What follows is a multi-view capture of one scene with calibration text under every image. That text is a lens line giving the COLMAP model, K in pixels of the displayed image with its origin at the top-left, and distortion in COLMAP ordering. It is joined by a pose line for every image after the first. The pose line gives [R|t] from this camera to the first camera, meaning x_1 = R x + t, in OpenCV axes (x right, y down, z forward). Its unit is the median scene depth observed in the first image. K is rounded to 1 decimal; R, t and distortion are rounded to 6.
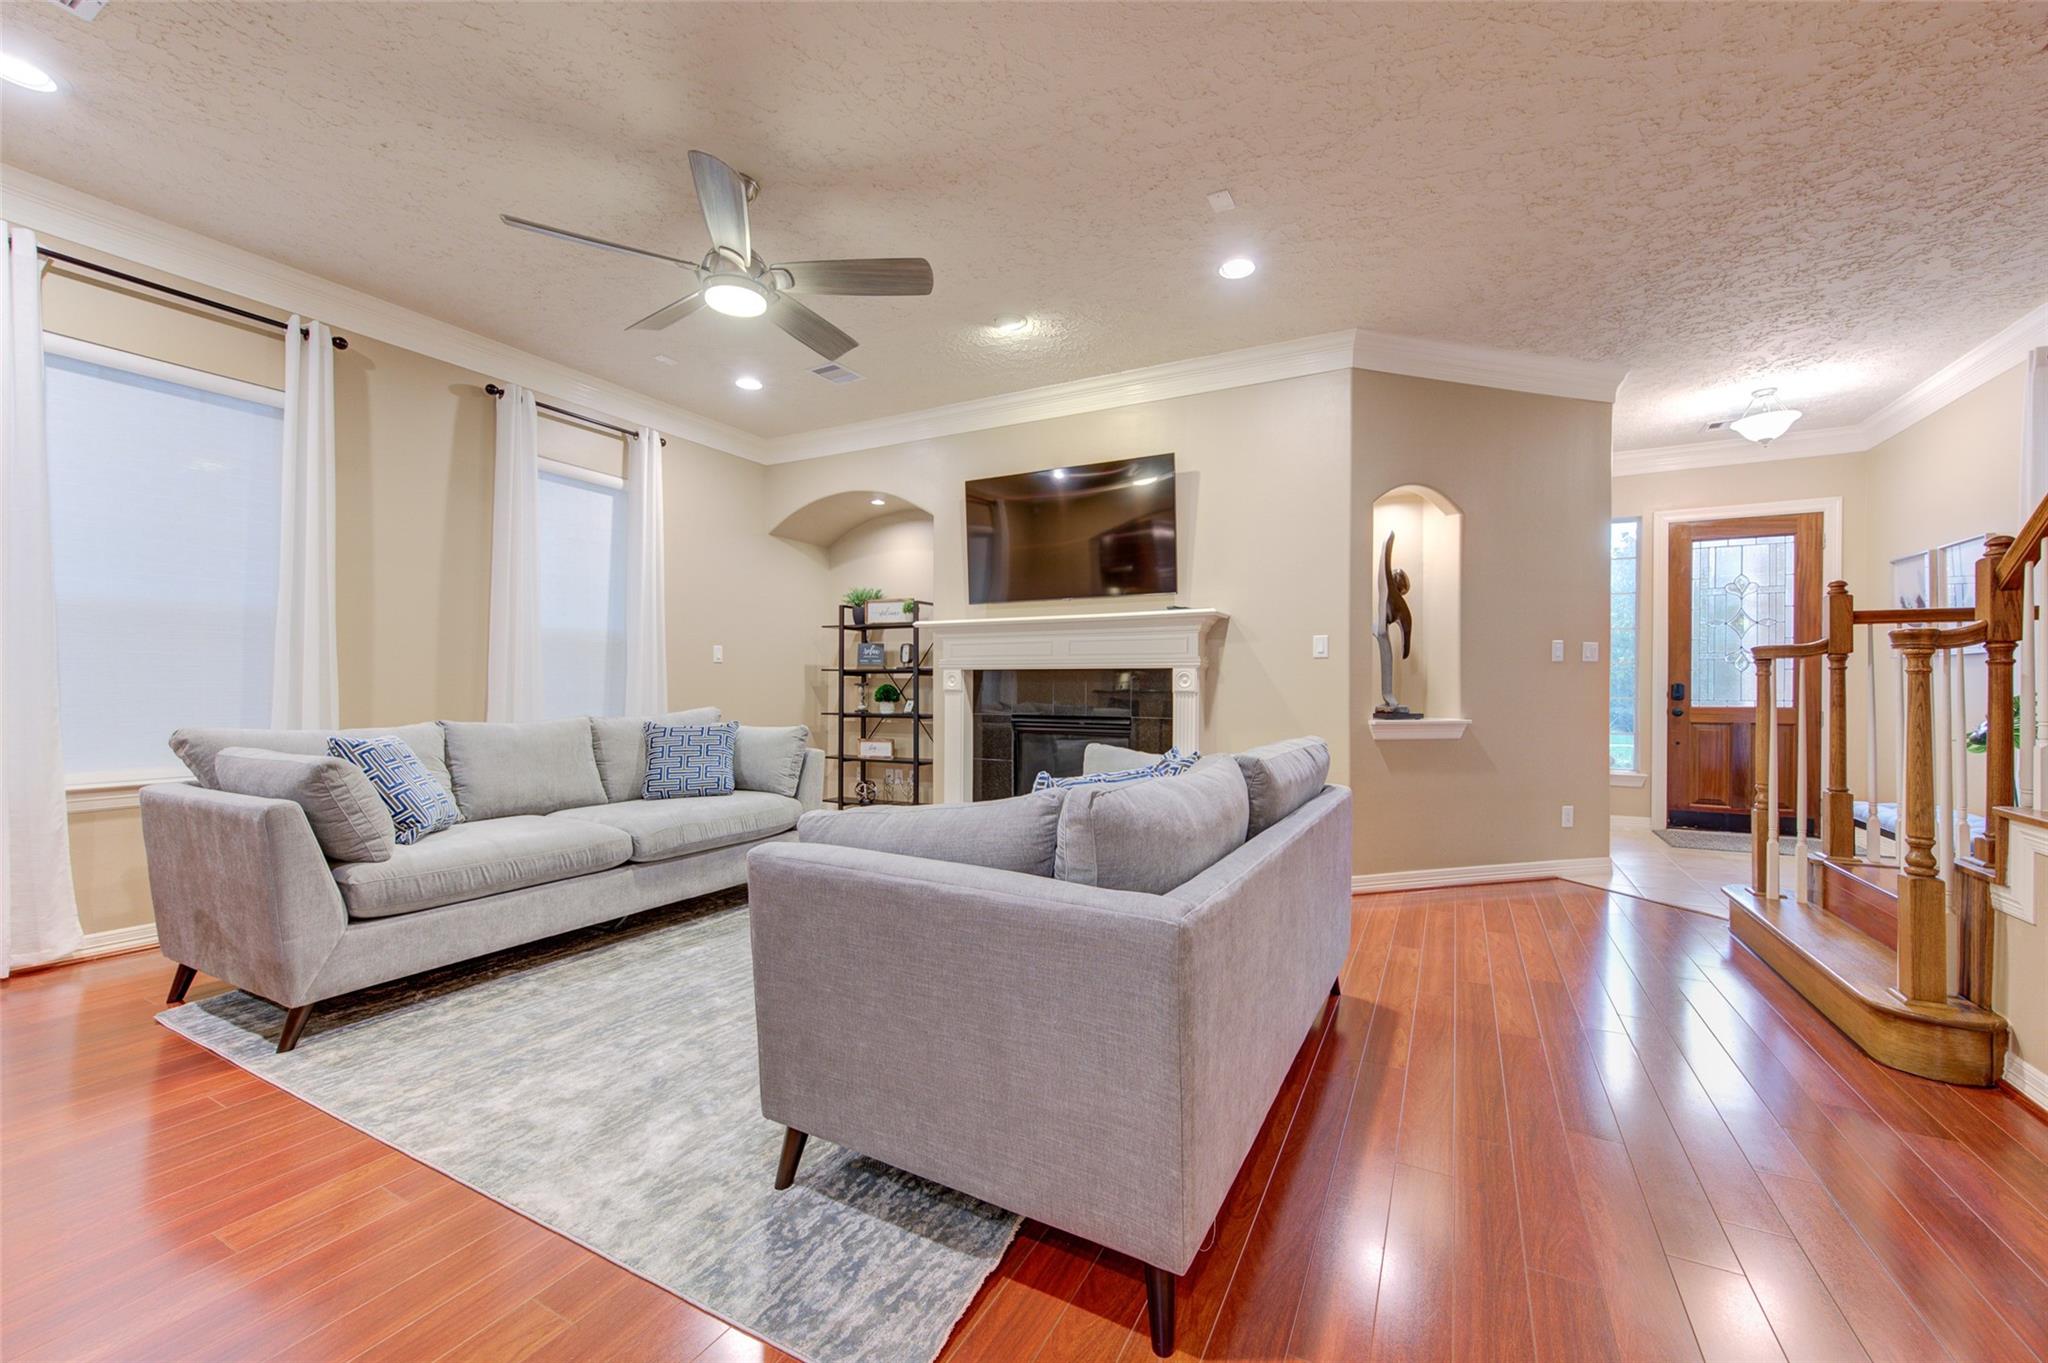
lens RADIAL K [[807.3, 0, 1022.9], [0, 807.3, 684.4], [0, 0, 1]] dist [0.000230, -0.000042]
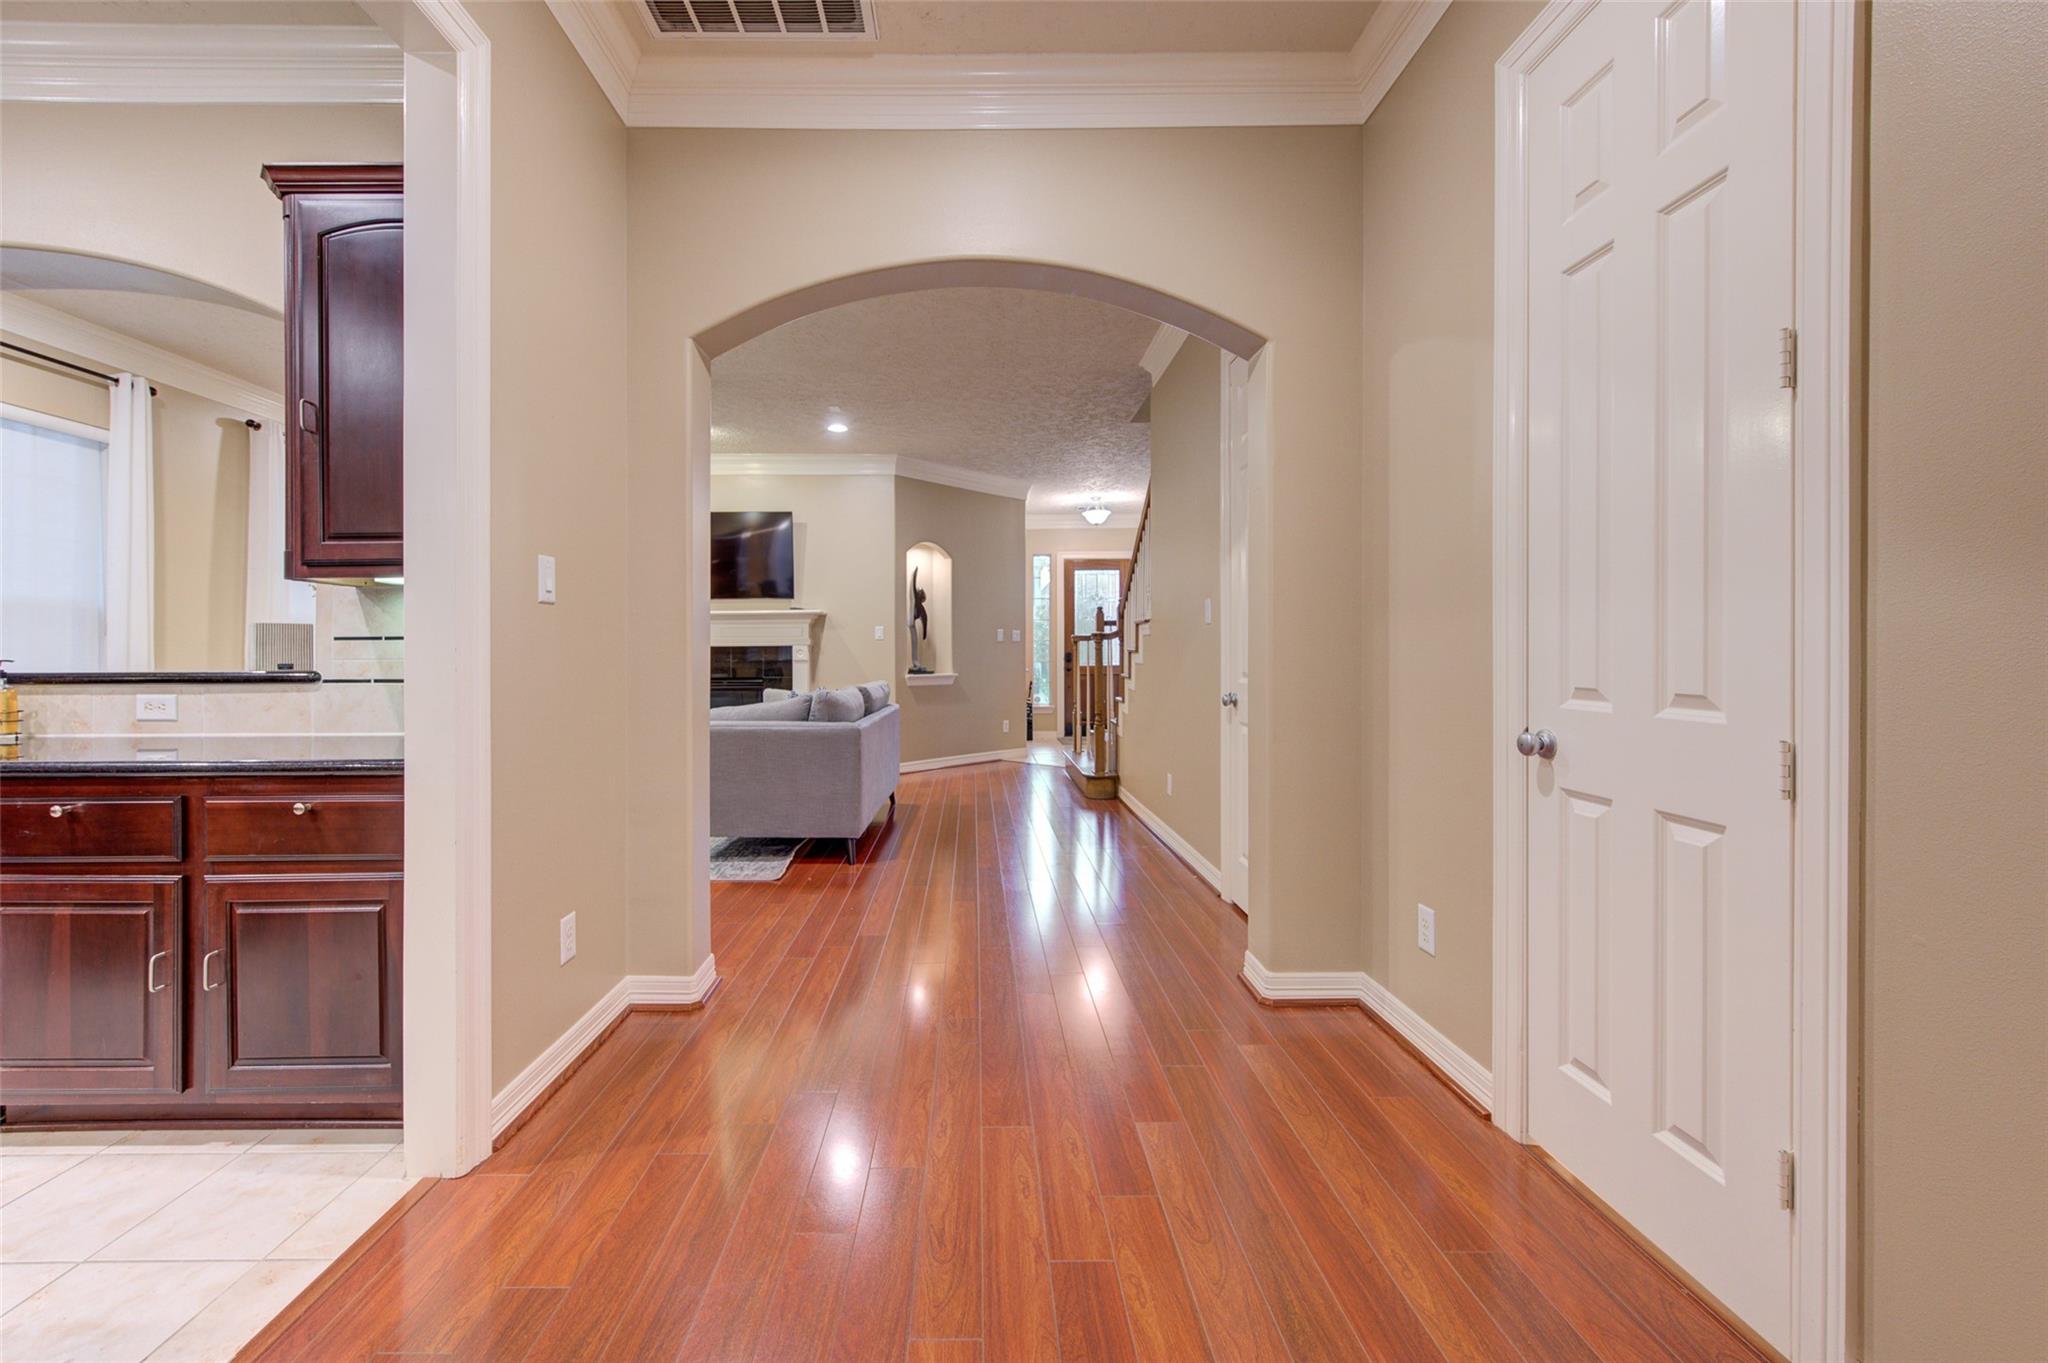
lens RADIAL K [[838.8, 0, 999.4], [0, 838.8, 653.1], [0, 0, 1]] dist [0.000091, -0.000058]
pose [[0.865679, -0.008303, 0.500530, -0.299118], [0.008647, 0.999961, 0.001634, -0.004671], [-0.500524, 0.002913, 0.865717, -0.664152]]
